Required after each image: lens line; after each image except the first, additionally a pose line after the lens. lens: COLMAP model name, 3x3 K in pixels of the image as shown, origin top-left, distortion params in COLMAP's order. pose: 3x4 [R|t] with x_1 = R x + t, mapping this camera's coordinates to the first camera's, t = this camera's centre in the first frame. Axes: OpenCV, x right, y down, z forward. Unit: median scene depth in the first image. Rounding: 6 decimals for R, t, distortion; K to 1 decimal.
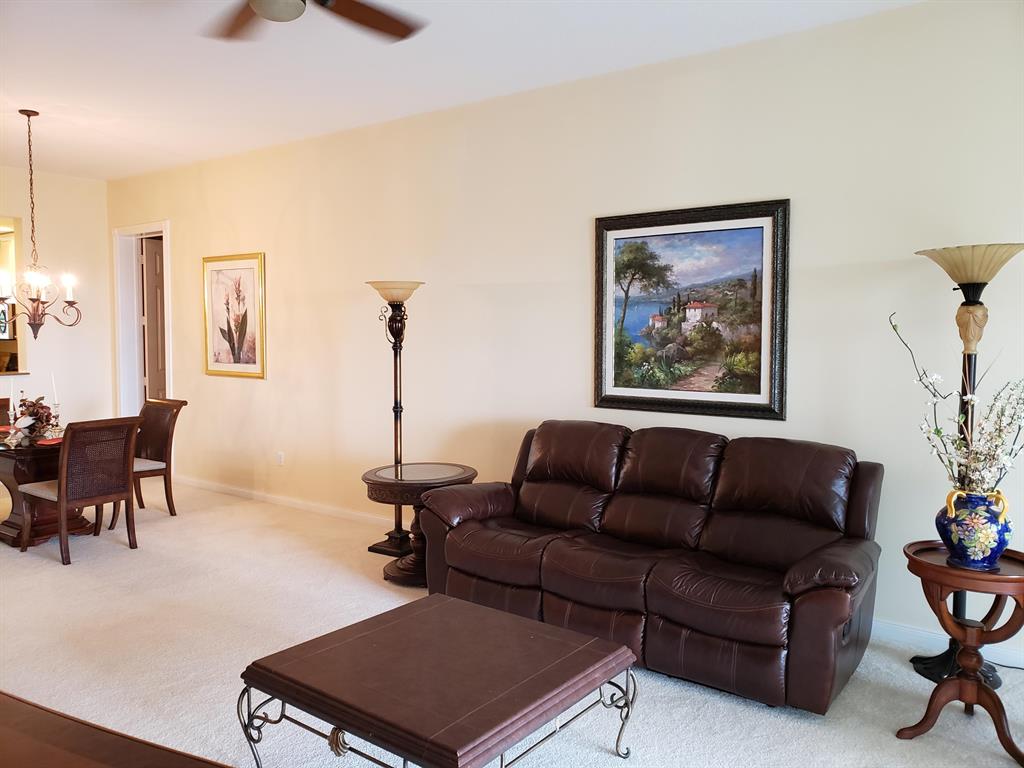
lens RADIAL K [[792.8, 0, 507.9], [0, 792.8, 387.6], [0, 0, 1]] dist [0.036512, -0.032942]
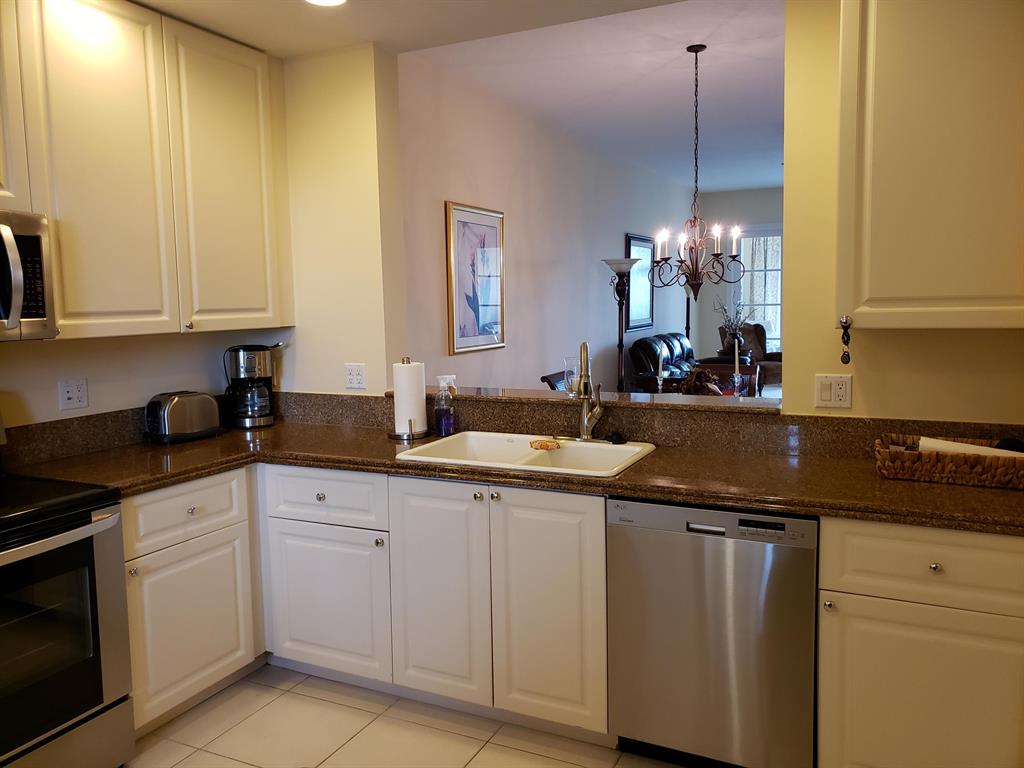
lens RADIAL K [[792.8, 0, 493.1], [0, 792.8, 382.7], [0, 0, 1]] dist [0.036512, -0.032942]
pose [[-0.183156, -0.103568, 0.977613, -1.620379], [0.094986, 0.987918, 0.122455, -0.113761], [-0.978484, 0.115288, -0.171105, 1.561299]]
